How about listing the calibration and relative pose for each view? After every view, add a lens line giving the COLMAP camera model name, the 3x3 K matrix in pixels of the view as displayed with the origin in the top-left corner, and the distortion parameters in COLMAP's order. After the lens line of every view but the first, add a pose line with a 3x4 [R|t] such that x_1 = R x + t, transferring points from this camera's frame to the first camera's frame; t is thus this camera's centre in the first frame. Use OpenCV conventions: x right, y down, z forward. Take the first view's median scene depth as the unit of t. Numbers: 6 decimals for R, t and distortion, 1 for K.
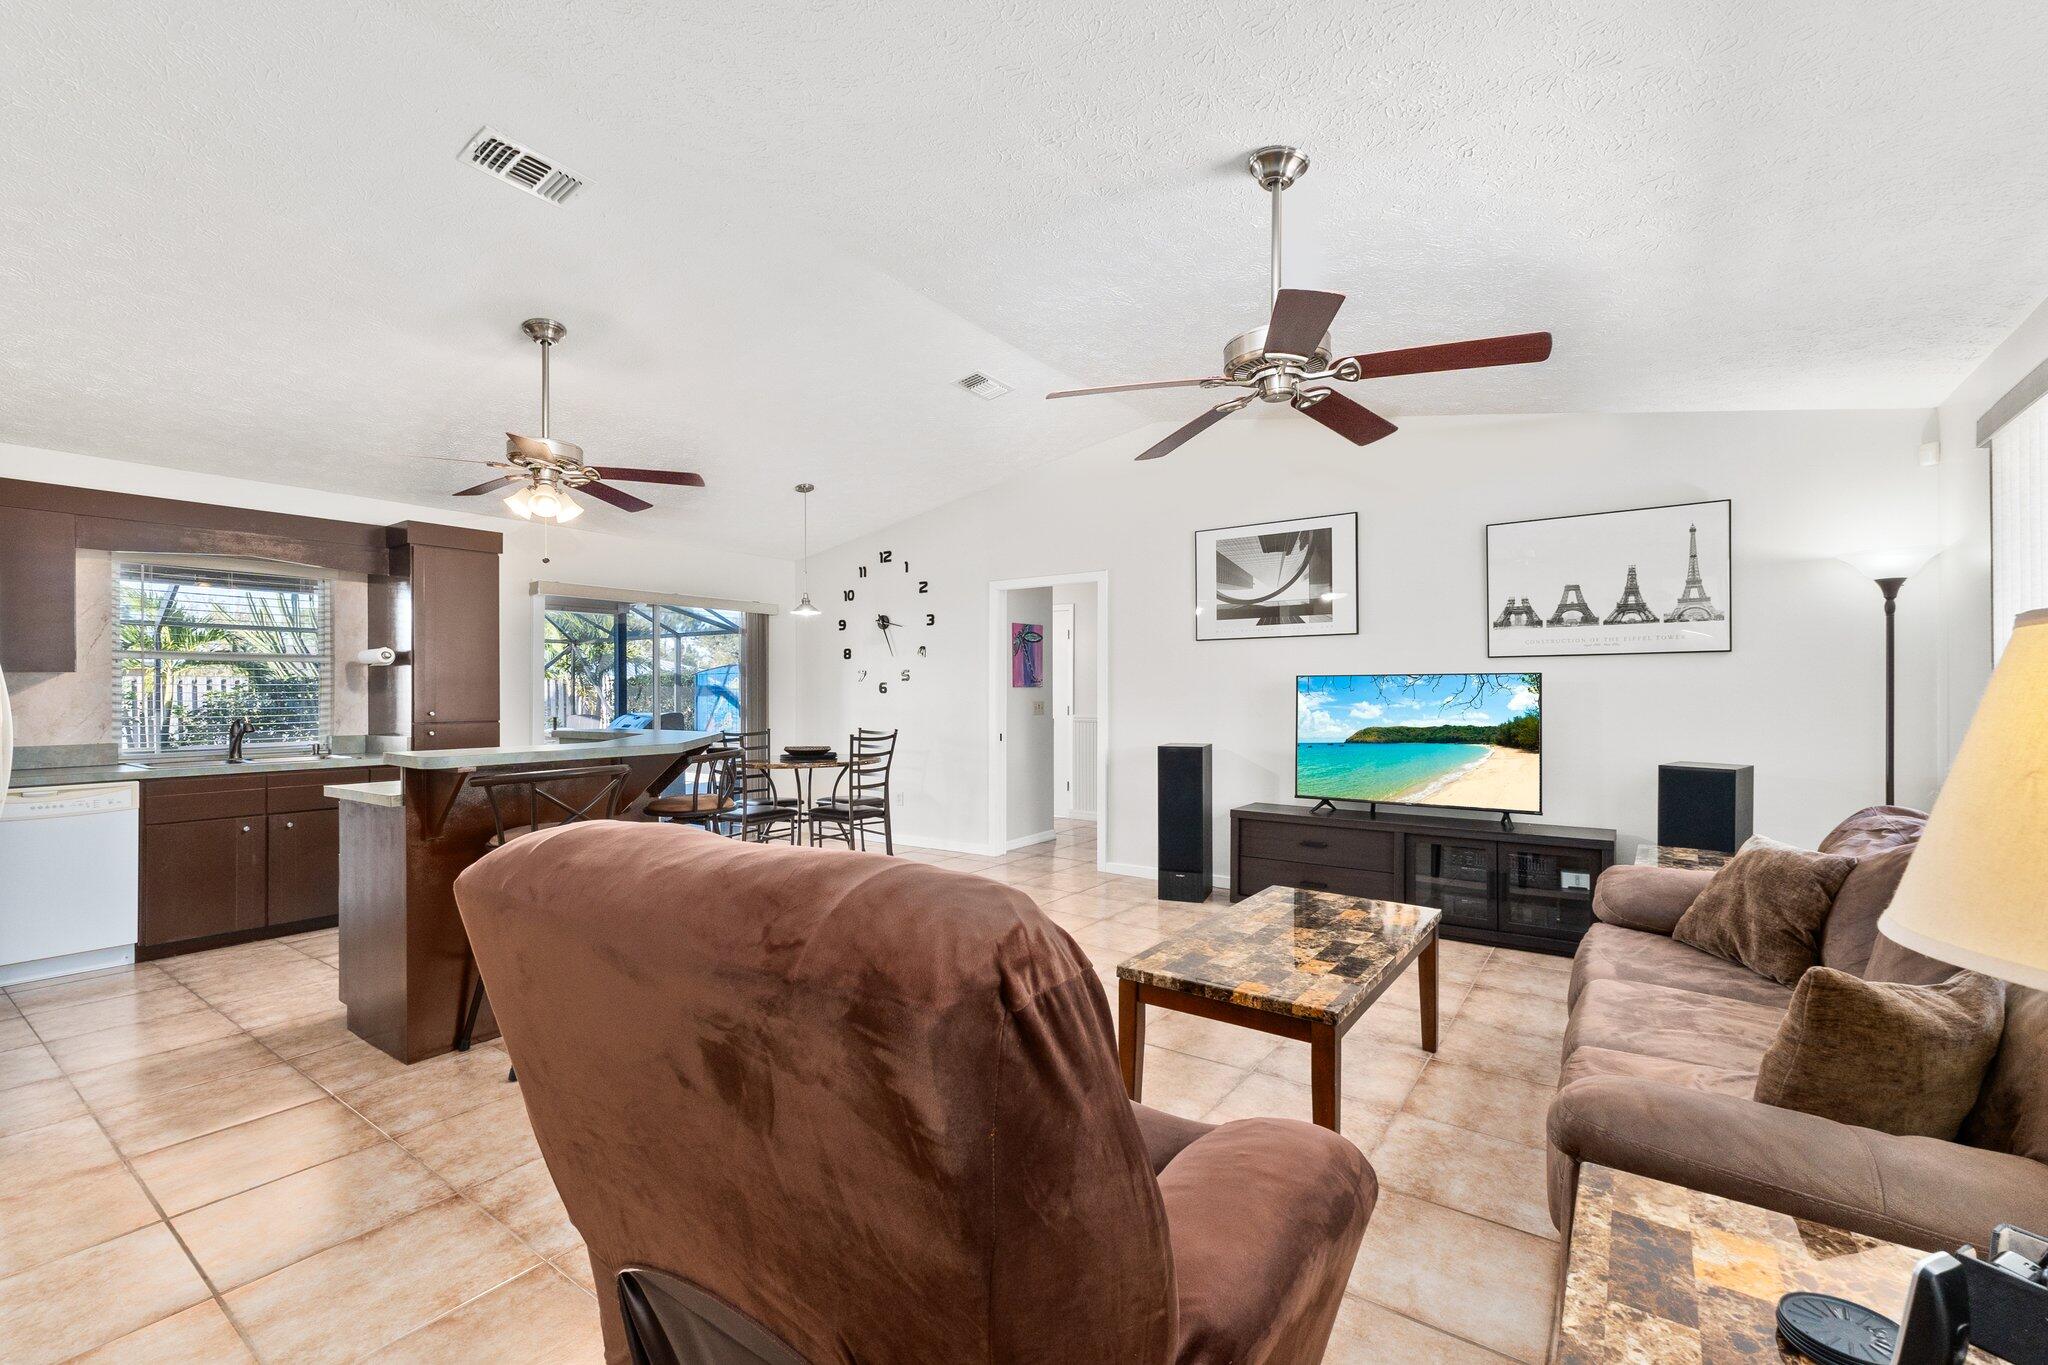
lens RADIAL K [[872.0, 0, 1021.3], [0, 872.0, 689.3], [0, 0, 1]] dist [0.005860, 0.000349]
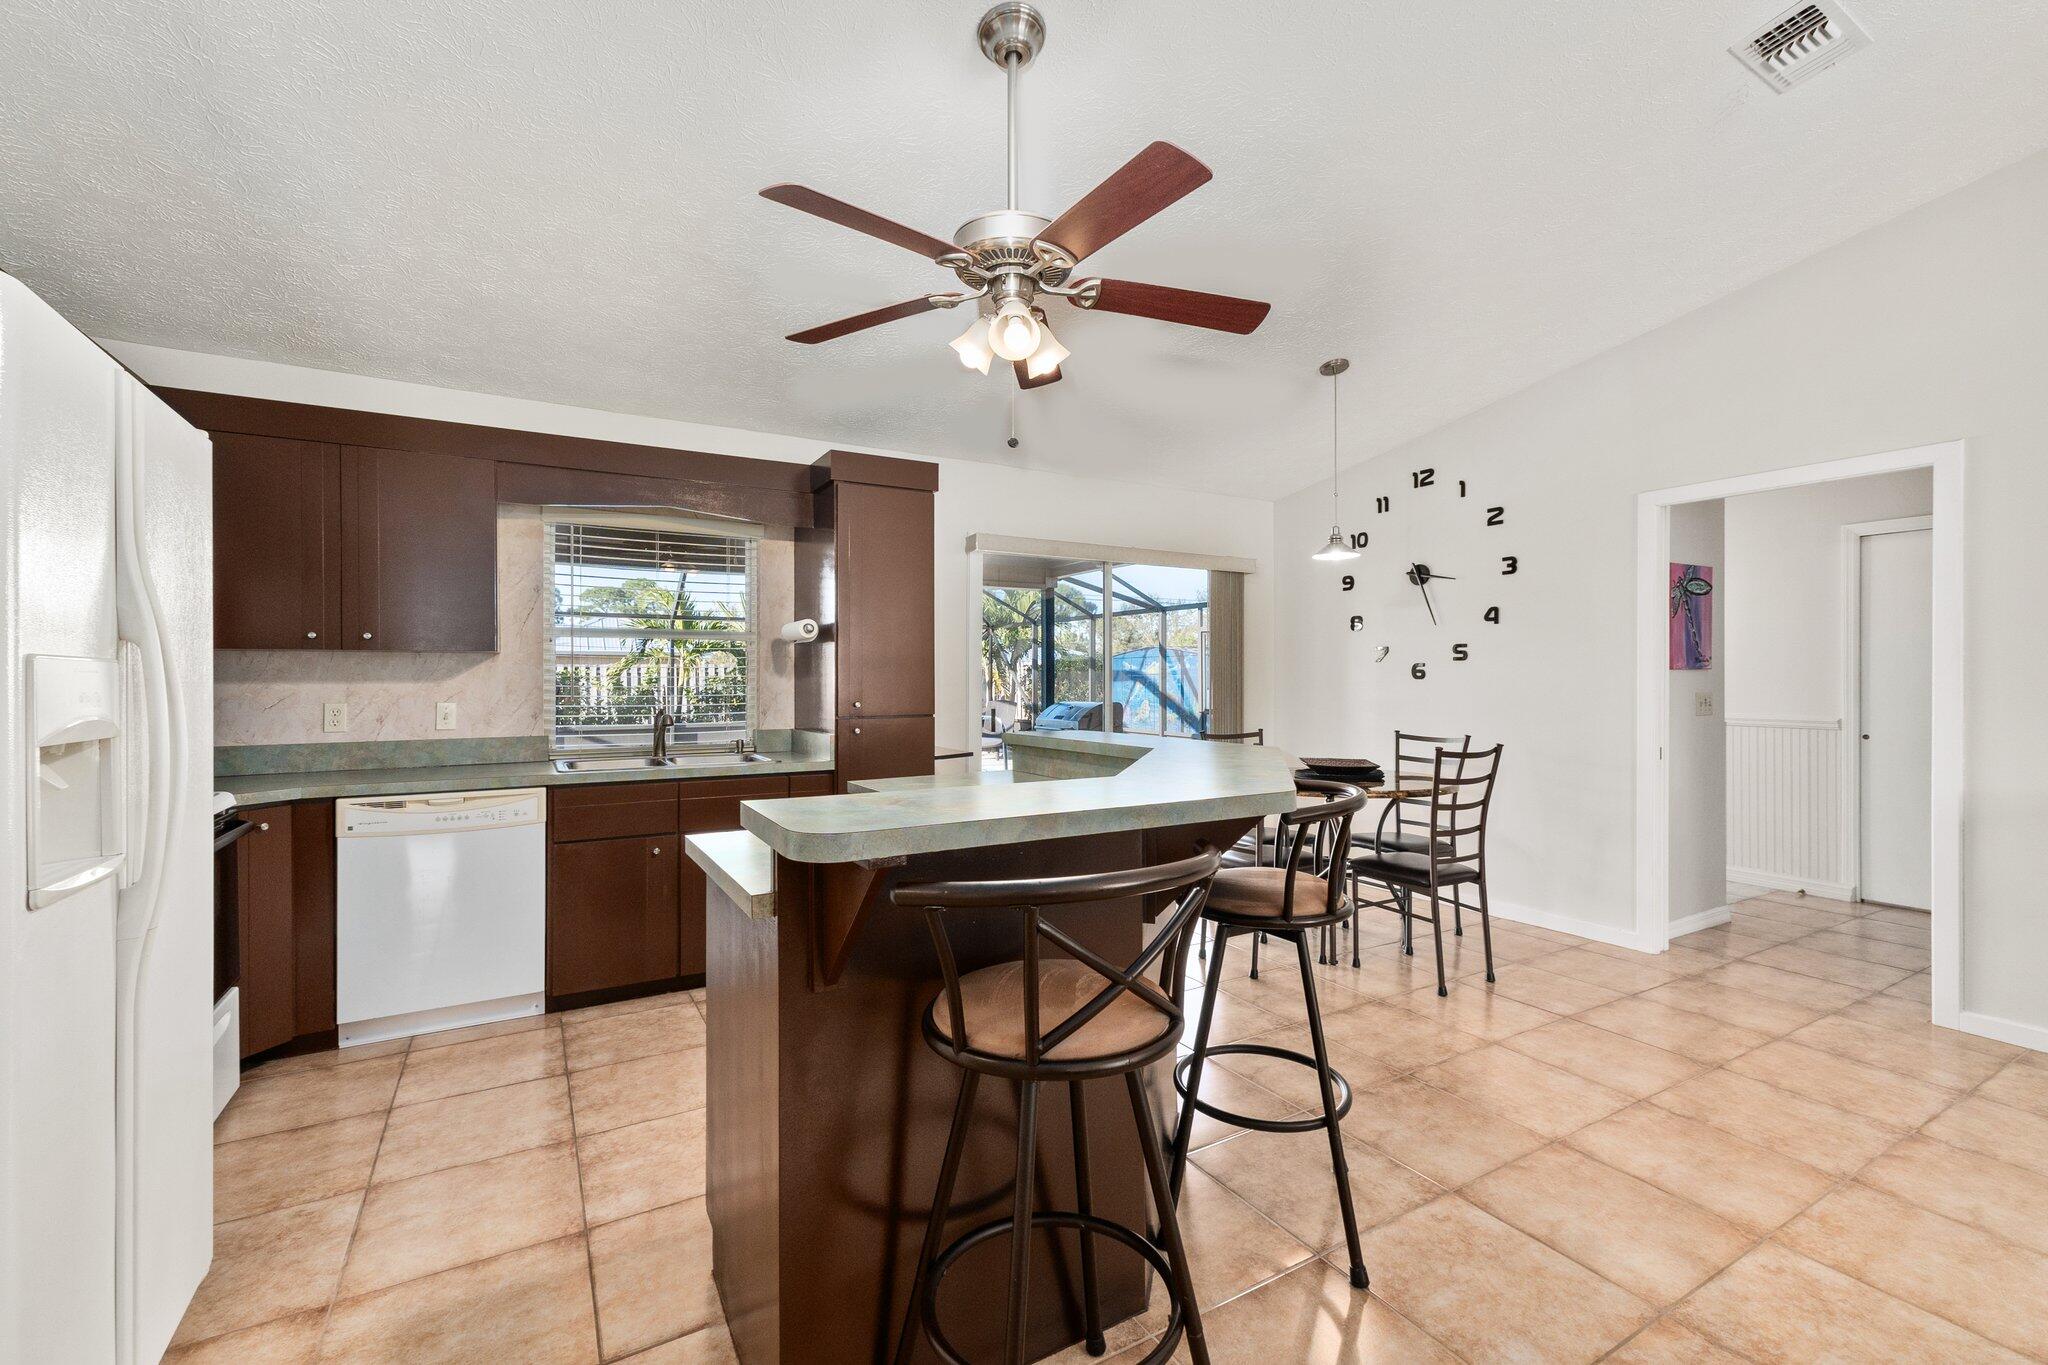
lens RADIAL K [[871.5, 0, 1025.1], [0, 871.5, 684.7], [0, 0, 1]] dist [0.003902, 0.000529]
pose [[0.911166, 0.005142, -0.412008, -0.261845], [-0.000636, 0.999938, 0.011072, 0.002142], [0.412040, -0.009827, 0.911113, 0.421939]]
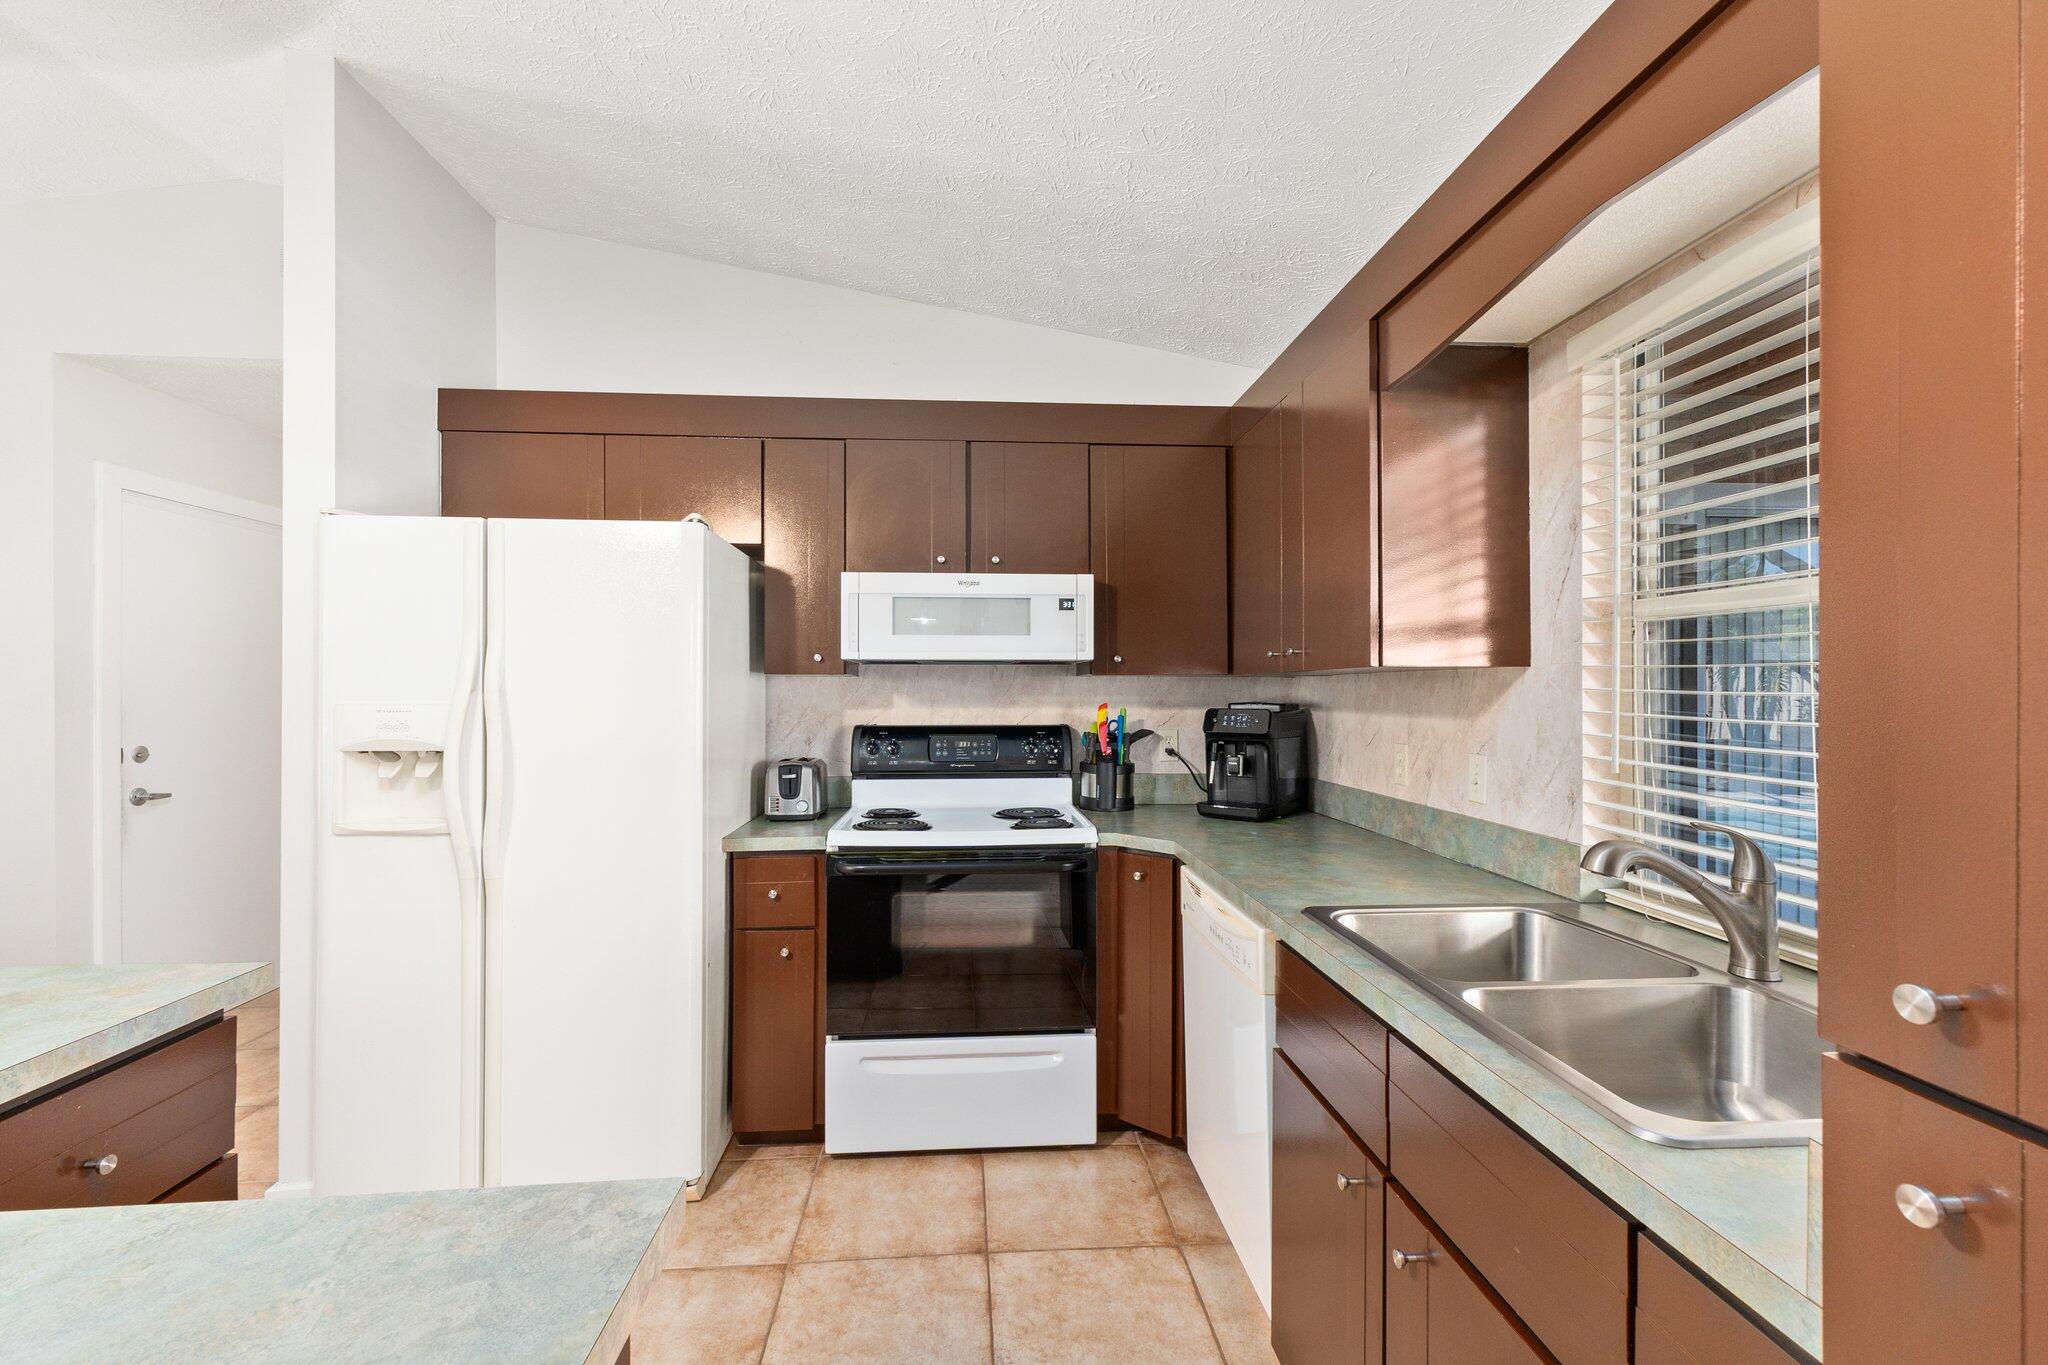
lens RADIAL K [[863.8, 0, 1020.5], [0, 863.8, 686.7], [0, 0, 1]] dist [-0.000455, 0.000068]
pose [[-0.770147, 0.002981, -0.637859, -0.602417], [0.005532, 0.999983, -0.002005, -0.008923], [0.637842, -0.005073, -0.770150, 1.134975]]
